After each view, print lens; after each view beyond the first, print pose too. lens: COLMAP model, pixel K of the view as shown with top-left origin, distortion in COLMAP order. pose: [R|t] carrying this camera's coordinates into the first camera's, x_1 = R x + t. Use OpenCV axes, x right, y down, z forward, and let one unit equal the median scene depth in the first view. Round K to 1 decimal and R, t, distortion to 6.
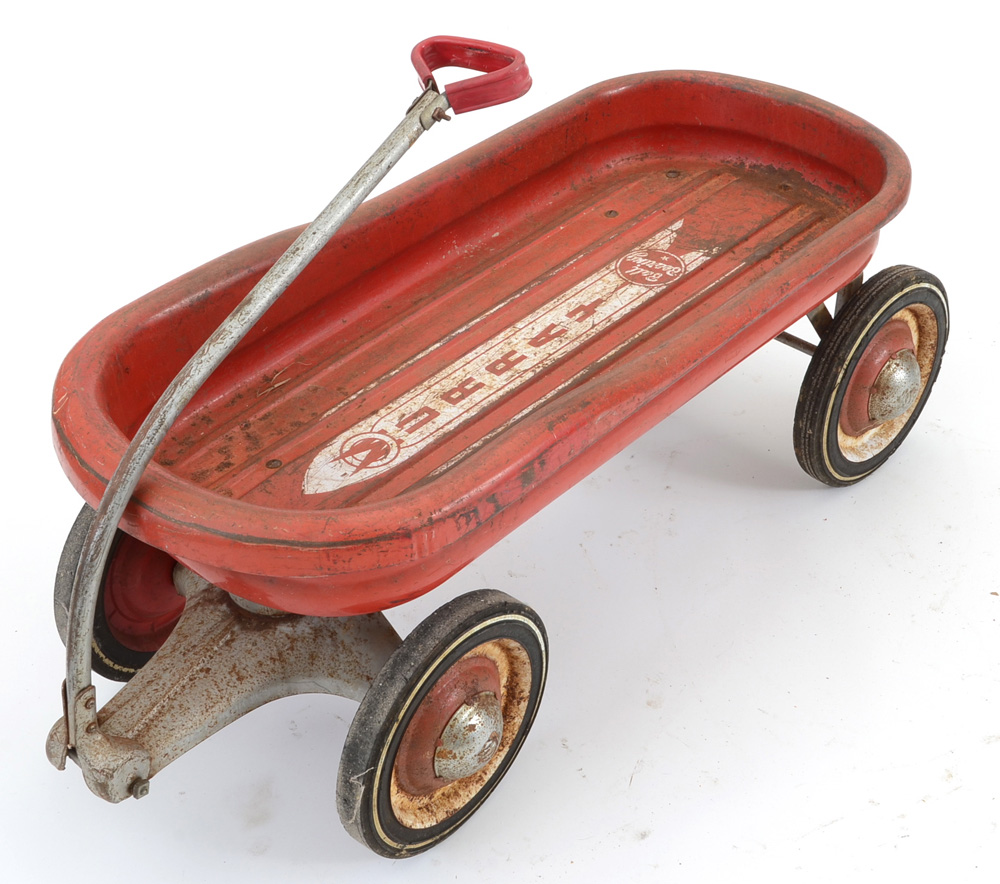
lens RADIAL K [[2083.0, 0, 531.3], [0, 2083.0, 527.1], [0, 0, 1]] dist [0.091540, 0.000000]
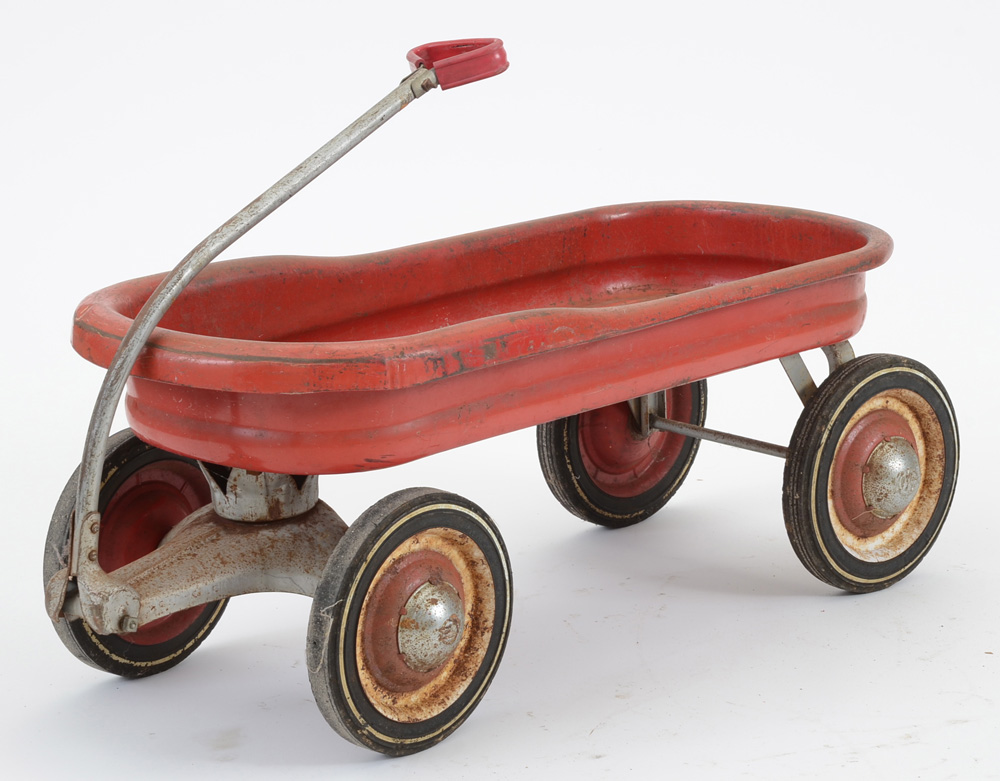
lens RADIAL K [[4068.3, 0, 465.8], [0, 4068.3, 353.3], [0, 0, 1]] dist [0.930501, 0.000000]
pose [[0.998036, 0.017765, -0.060077, 0.110860], [-0.040162, 0.917405, -0.395922, 0.800420], [0.048081, 0.397557, 0.916317, -0.975687]]
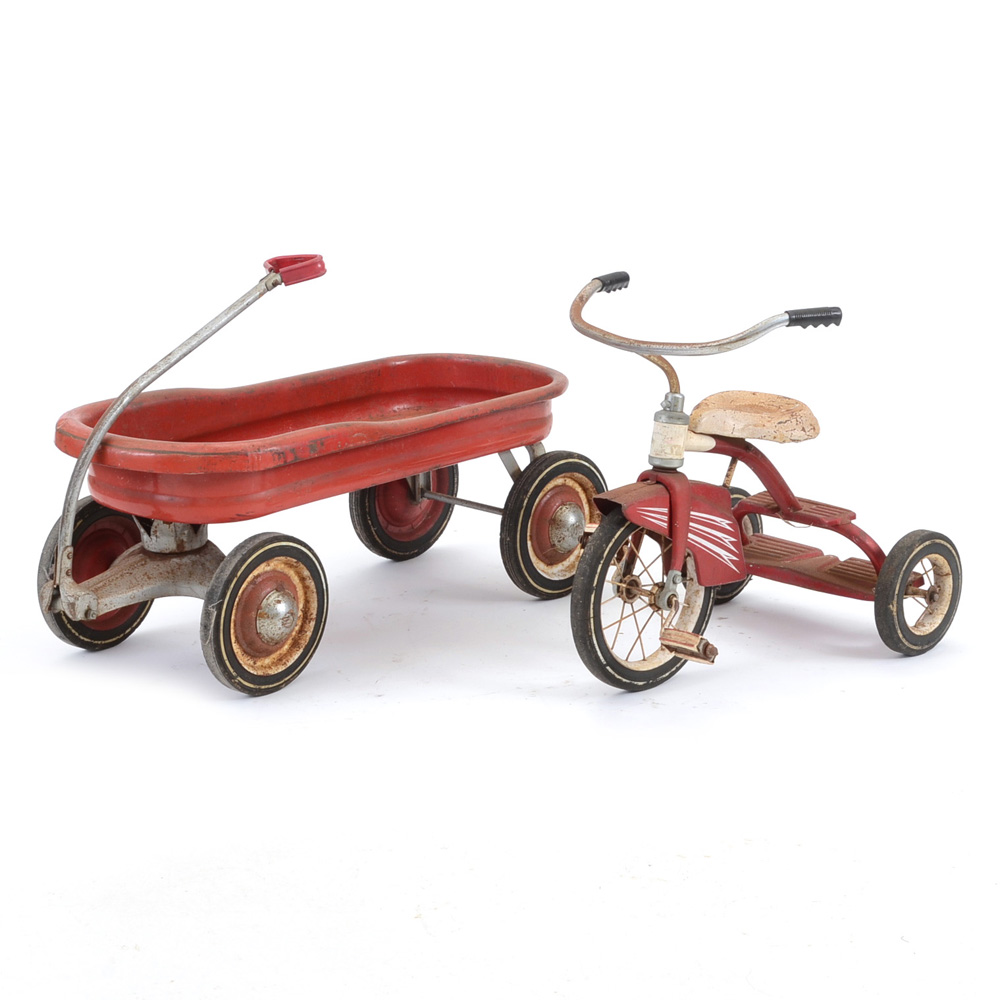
lens RADIAL K [[3130.4, 0, 507.3], [0, 3130.4, 505.2], [0, 0, 1]] dist [0.187811, 0.000000]
pose [[0.999790, 0.019954, -0.004719, 0.172242], [-0.020245, 0.924193, -0.381388, 1.008082], [-0.003249, 0.381404, 0.924403, -1.456839]]
